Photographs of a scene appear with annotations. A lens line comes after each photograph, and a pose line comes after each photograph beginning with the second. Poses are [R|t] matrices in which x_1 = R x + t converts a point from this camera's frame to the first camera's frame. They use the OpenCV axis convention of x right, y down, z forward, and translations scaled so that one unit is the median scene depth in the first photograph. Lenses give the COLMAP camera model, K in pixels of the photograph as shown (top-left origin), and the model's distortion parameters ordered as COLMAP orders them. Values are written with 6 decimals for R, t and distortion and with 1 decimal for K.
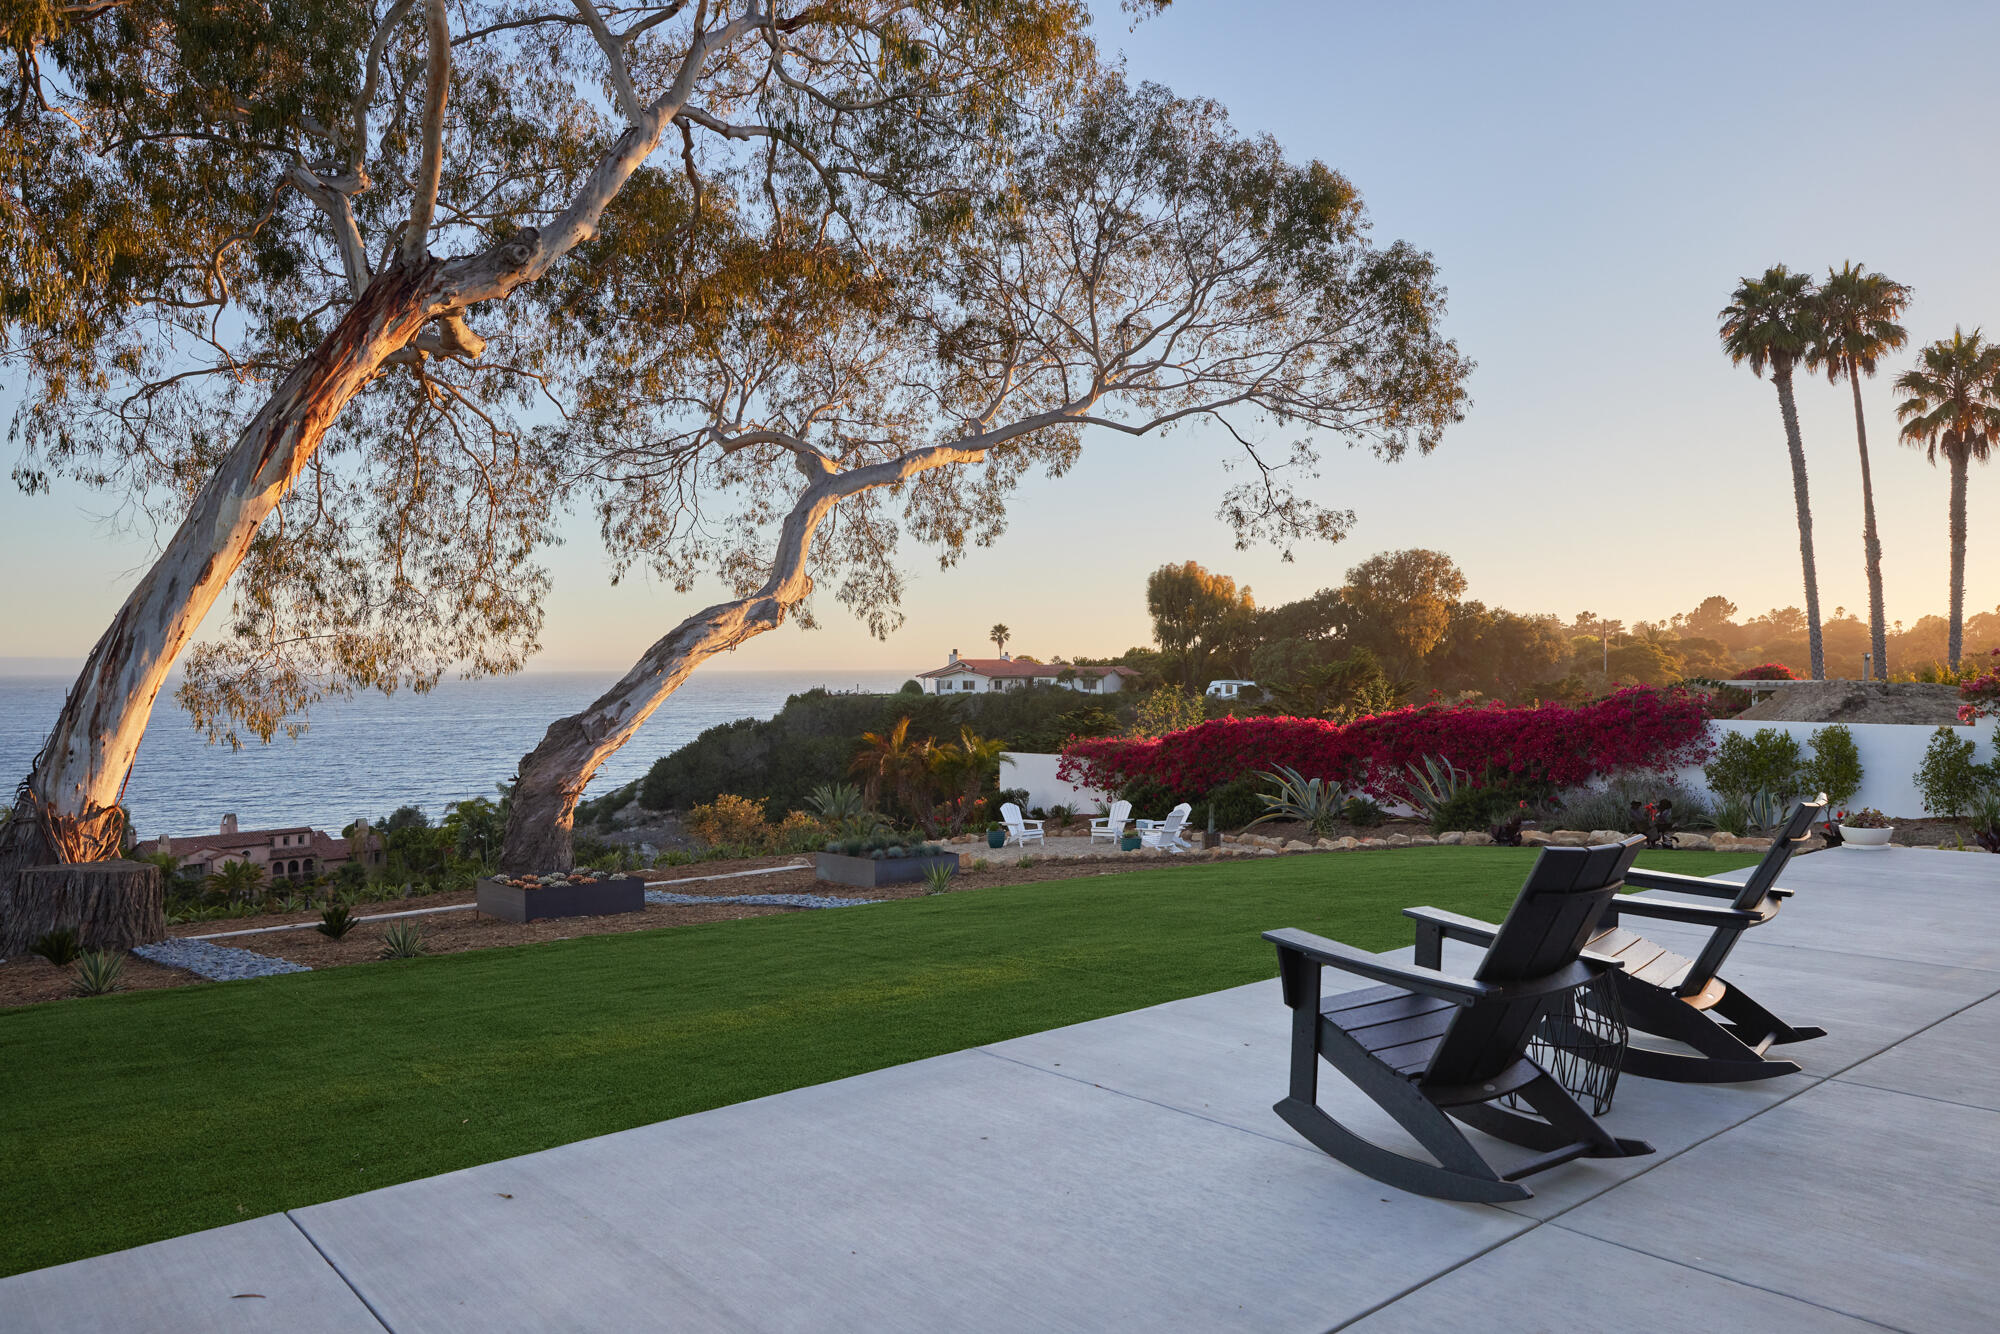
lens RADIAL K [[1384.1, 0, 1003.7], [0, 1384.1, 676.0], [0, 0, 1]] dist [0.001489, 0.002502]
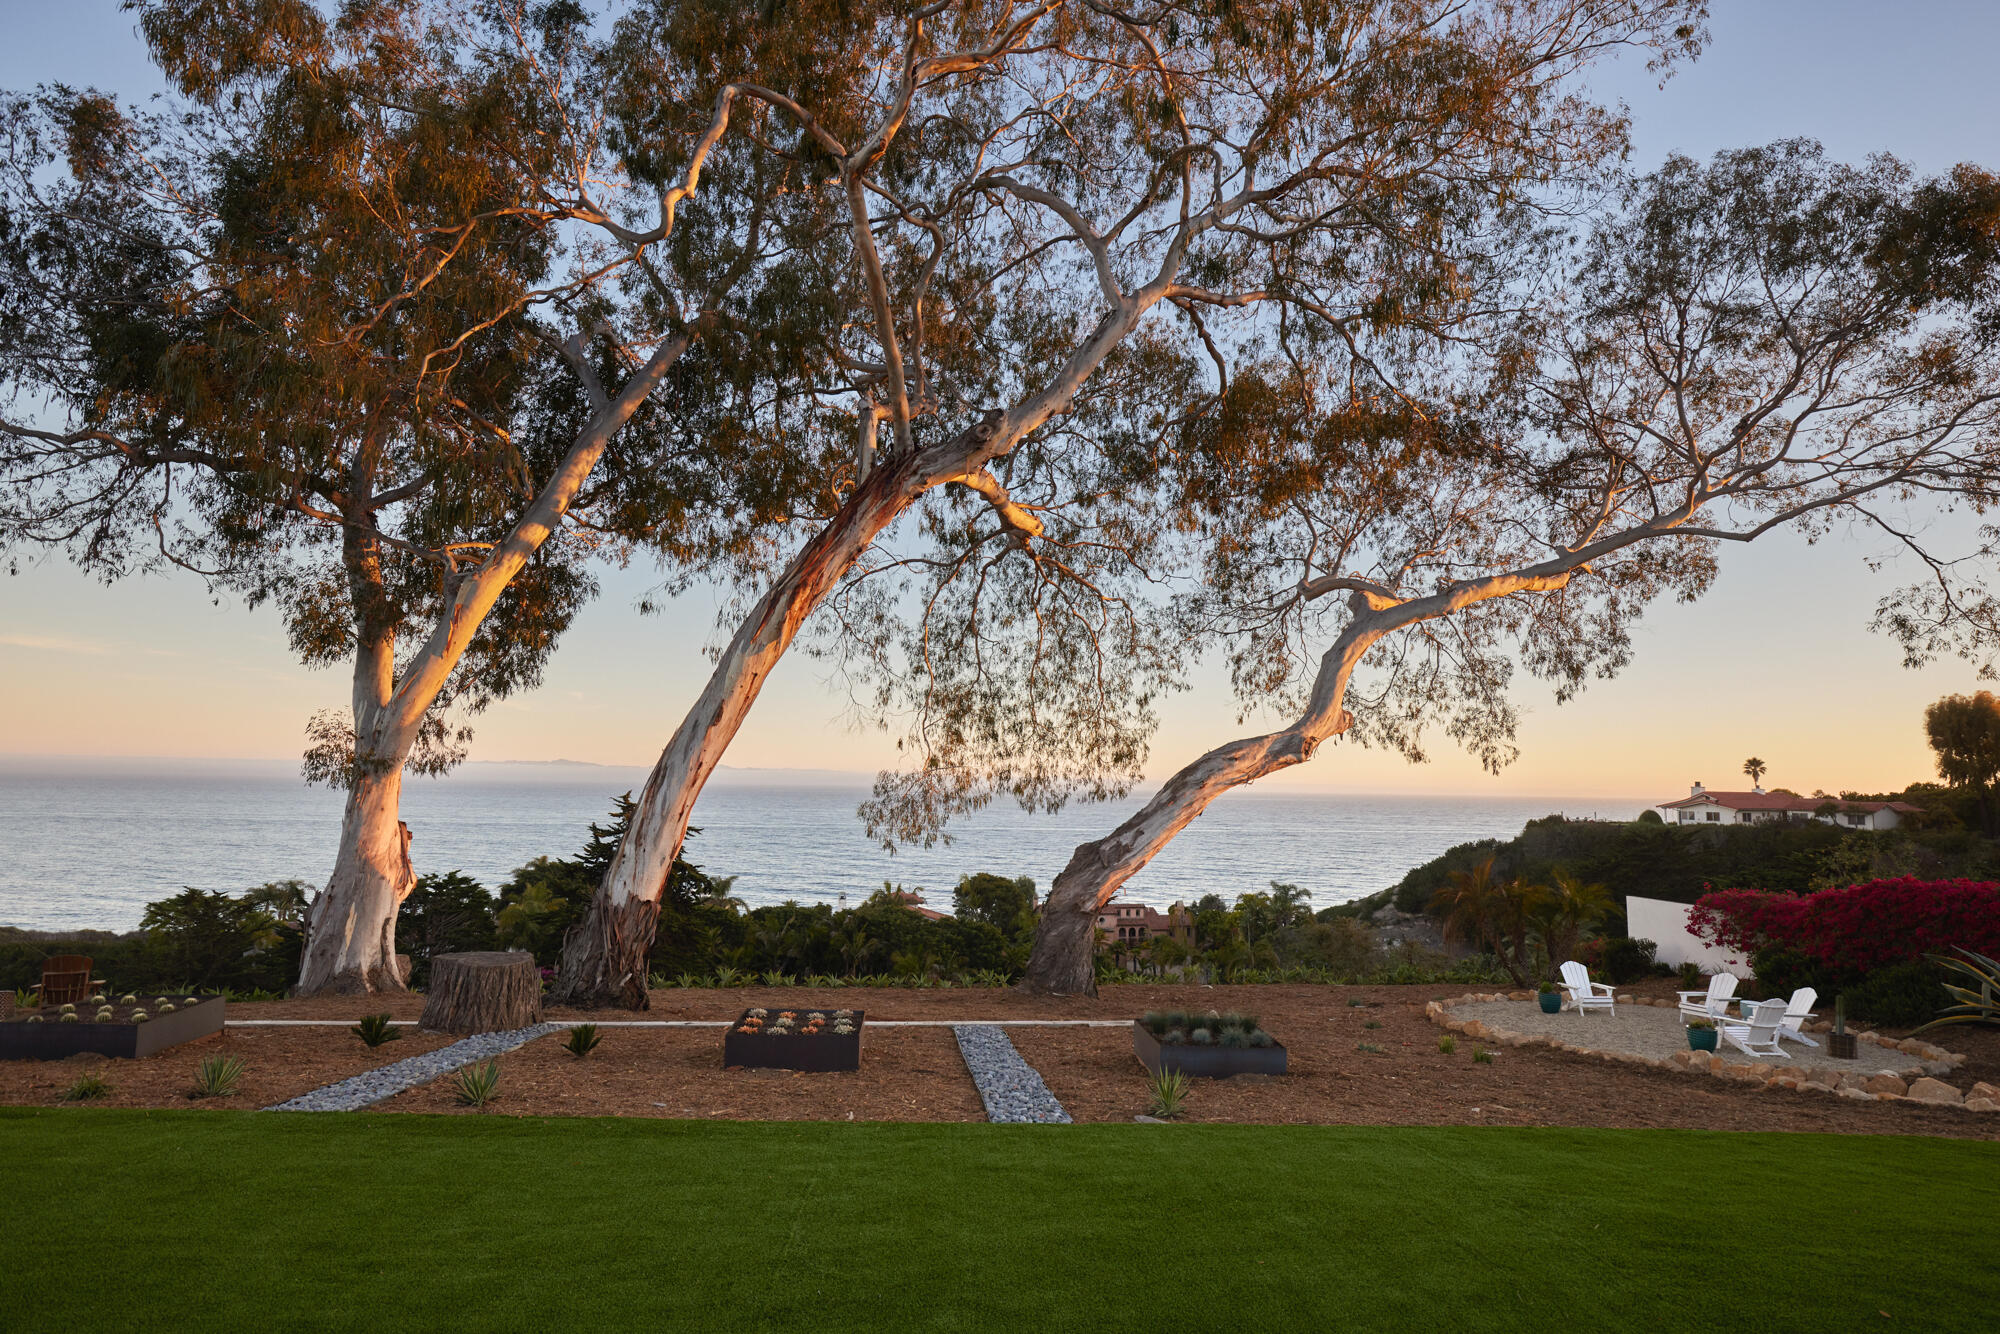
lens RADIAL K [[1068.3, 0, 1008.9], [0, 1068.3, 673.6], [0, 0, 1]] dist [-0.017094, 0.002501]
pose [[0.809264, -0.042665, -0.585894, 0.103189], [-0.025185, 0.993922, -0.107165, -0.008326], [0.586906, 0.101481, 0.803270, 0.193435]]
